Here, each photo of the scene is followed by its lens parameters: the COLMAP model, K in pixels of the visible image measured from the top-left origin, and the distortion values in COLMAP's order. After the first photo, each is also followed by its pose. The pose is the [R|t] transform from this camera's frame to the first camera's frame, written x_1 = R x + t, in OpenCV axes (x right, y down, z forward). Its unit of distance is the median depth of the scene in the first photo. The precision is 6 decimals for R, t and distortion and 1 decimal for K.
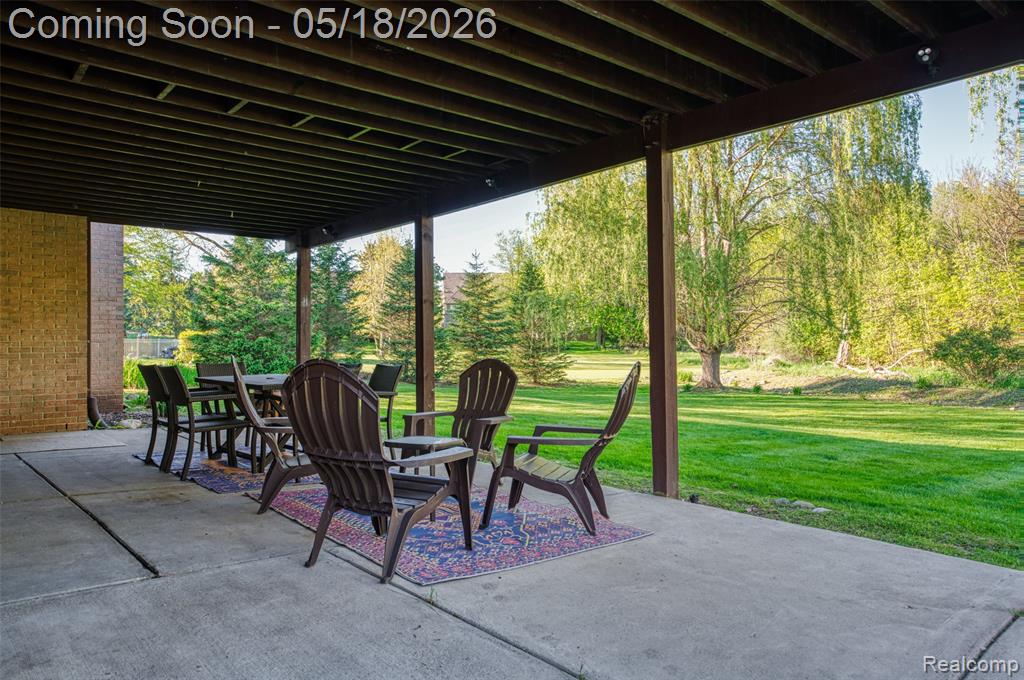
lens RADIAL K [[706.3, 0, 512.0], [0, 706.3, 340.0], [0, 0, 1]] dist [0.004912, 0.000922]
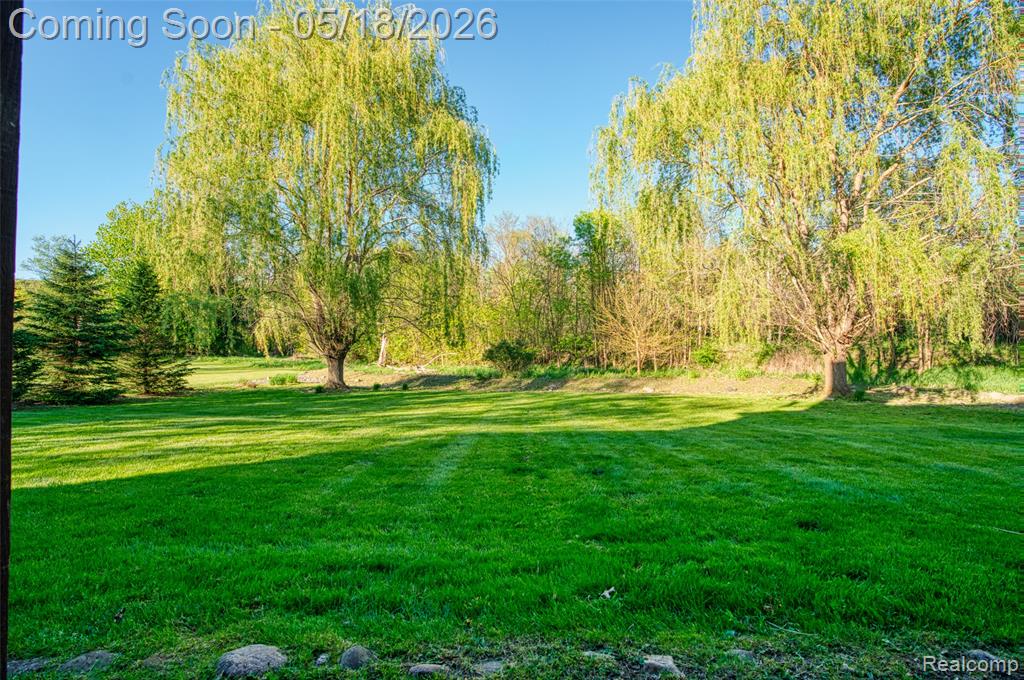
lens RADIAL K [[466.6, 0, 512.0], [0, 466.6, 340.0], [0, 0, 1]] dist [-0.049689, 0.022228]
pose [[0.678438, 0.014032, 0.734524, -0.090148], [-0.000822, 0.999831, -0.018341, 0.002143], [-0.734658, 0.011839, 0.678335, 0.263626]]
